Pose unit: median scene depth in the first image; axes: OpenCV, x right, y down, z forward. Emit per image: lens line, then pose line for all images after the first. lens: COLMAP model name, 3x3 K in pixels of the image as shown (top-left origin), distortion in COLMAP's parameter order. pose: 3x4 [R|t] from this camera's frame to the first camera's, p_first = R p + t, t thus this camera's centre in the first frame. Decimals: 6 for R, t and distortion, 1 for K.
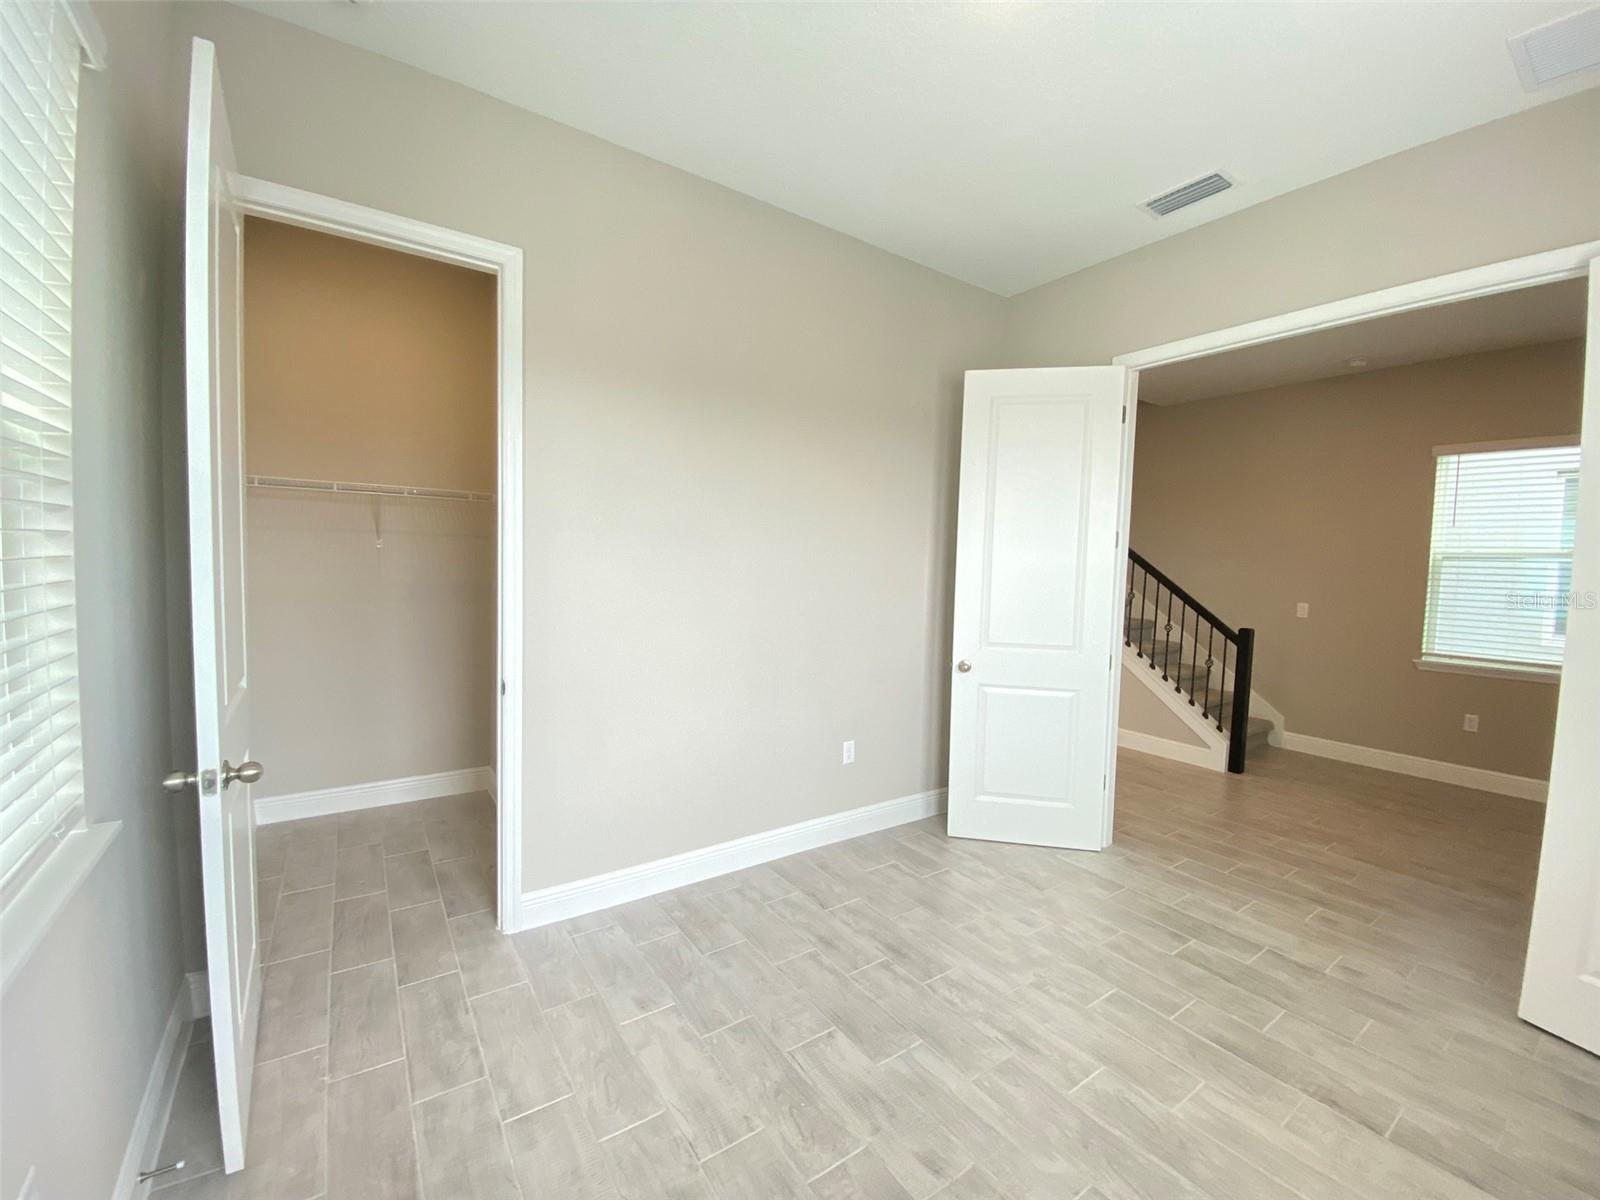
lens RADIAL K [[654.5, 0, 803.3], [0, 654.5, 596.9], [0, 0, 1]] dist [0.013871, -0.017945]
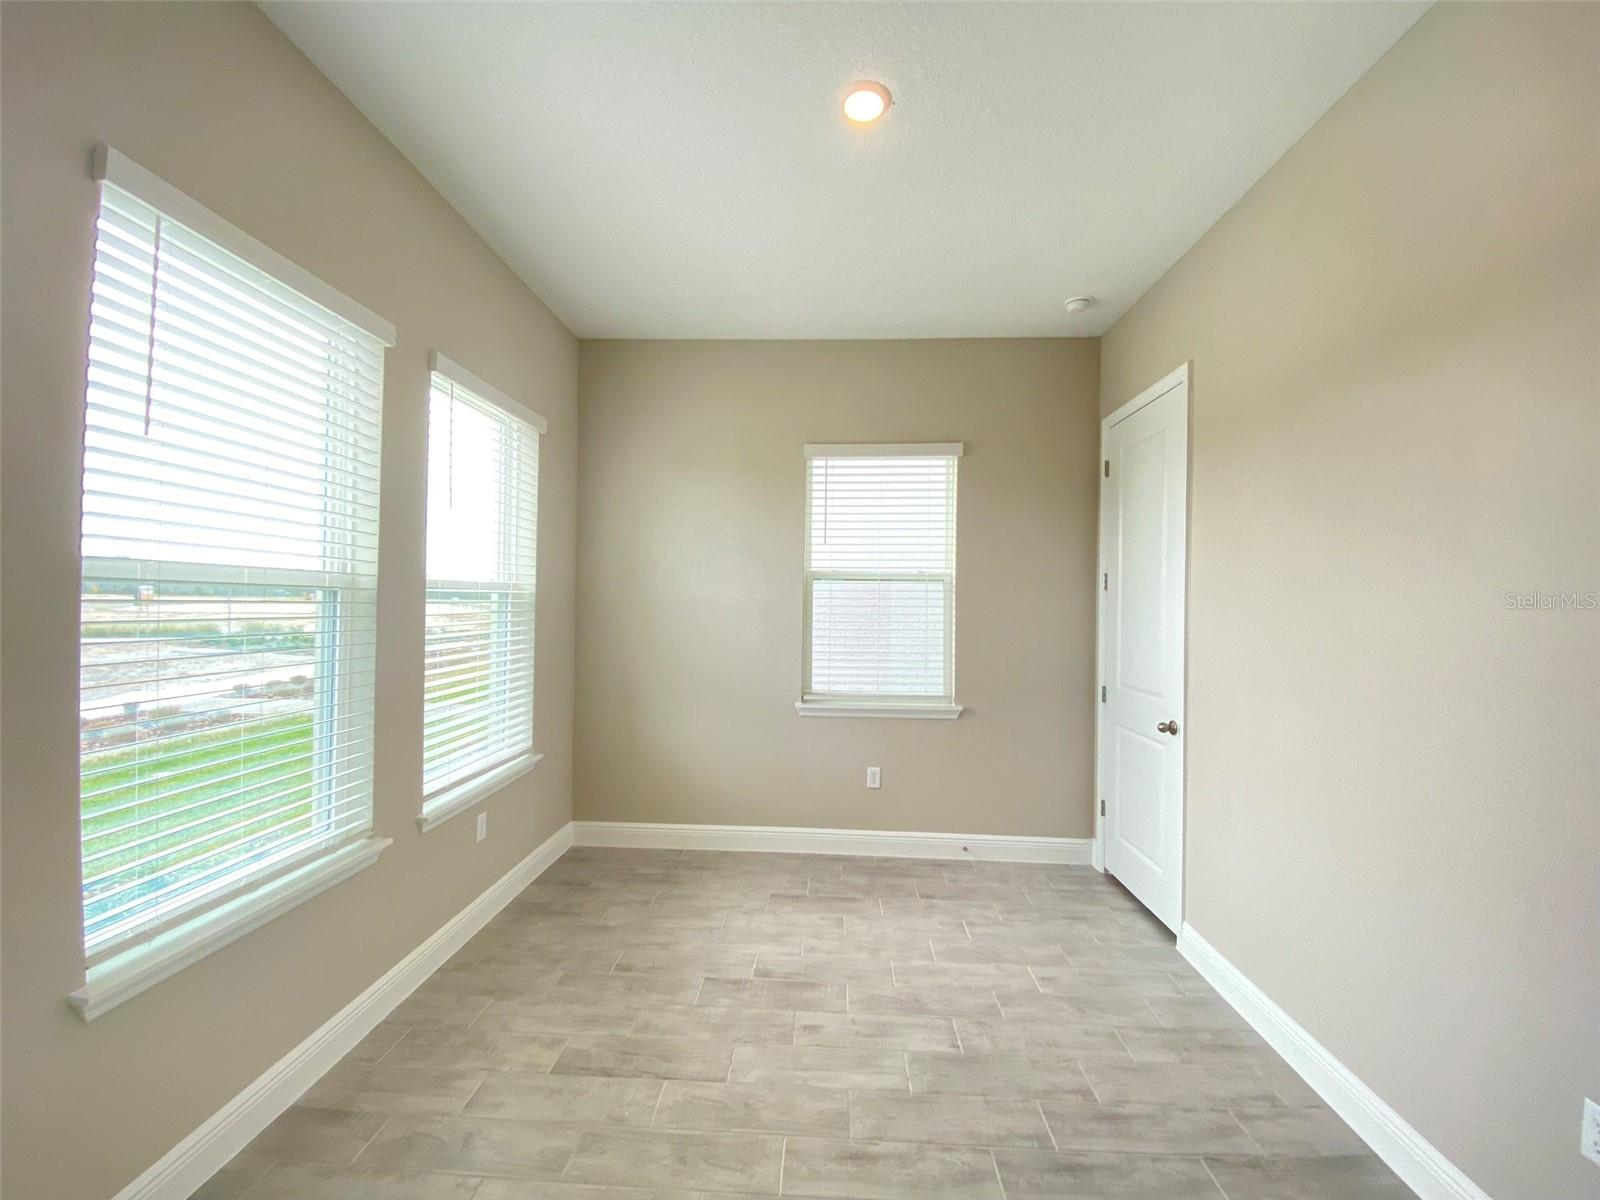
lens RADIAL K [[646.2, 0, 803.5], [0, 646.2, 602.5], [0, 0, 1]] dist [0.028009, -0.024880]
pose [[-0.608294, -0.034733, -0.792951, 1.092924], [-0.068816, 0.997588, 0.009094, -0.067409], [0.790723, 0.060099, -0.609217, 1.428799]]
